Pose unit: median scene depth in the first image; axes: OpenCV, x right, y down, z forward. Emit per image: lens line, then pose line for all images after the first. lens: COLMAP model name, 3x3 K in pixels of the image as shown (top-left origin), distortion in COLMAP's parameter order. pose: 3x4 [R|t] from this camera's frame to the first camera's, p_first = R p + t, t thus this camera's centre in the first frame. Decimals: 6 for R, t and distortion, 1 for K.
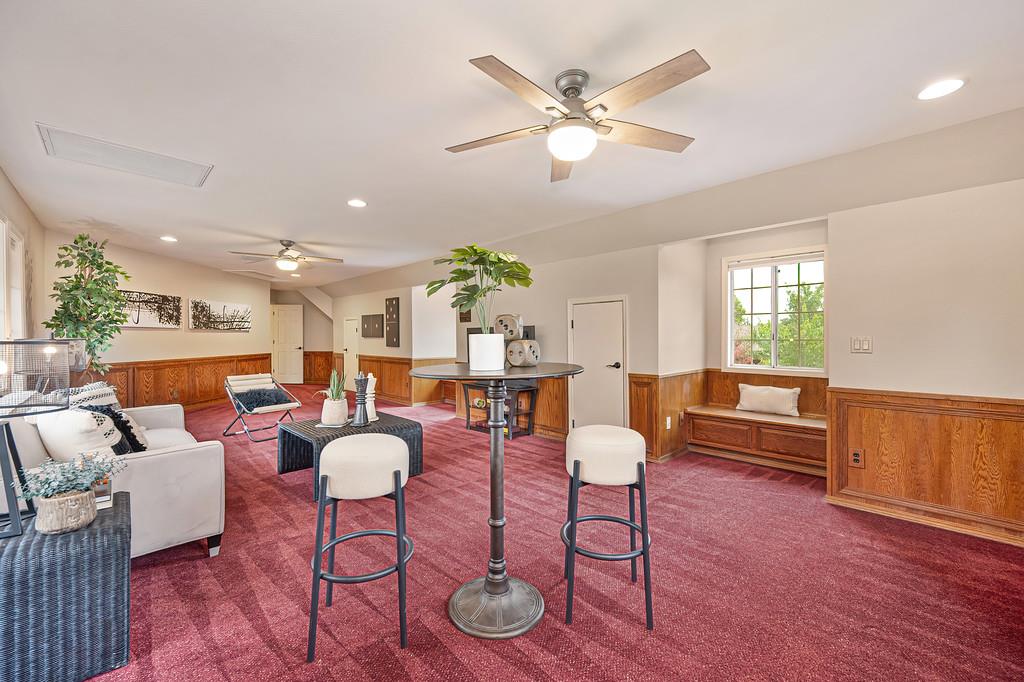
lens RADIAL K [[400.2, 0, 523.4], [0, 400.2, 338.6], [0, 0, 1]] dist [-0.000596, -0.000028]
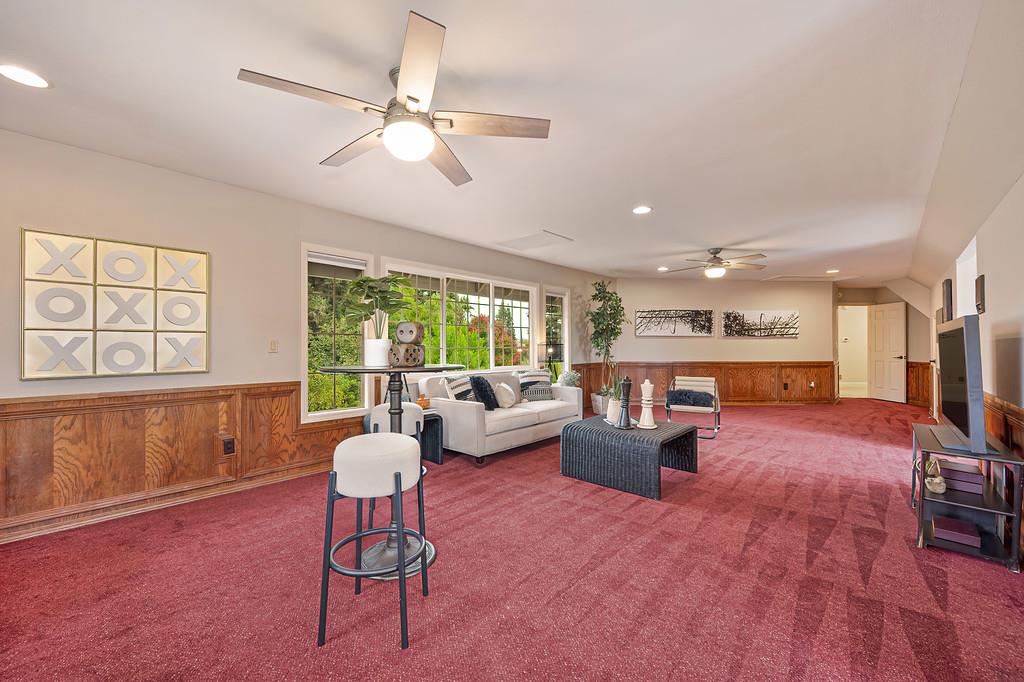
lens RADIAL K [[404.2, 0, 514.9], [0, 404.2, 345.5], [0, 0, 1]] dist [-0.000860, -0.000043]
pose [[0.061832, 0.002078, -0.998084, 0.326364], [-0.001728, 0.999997, 0.001975, 0.001026], [0.998085, 0.001603, 0.061835, 0.346060]]
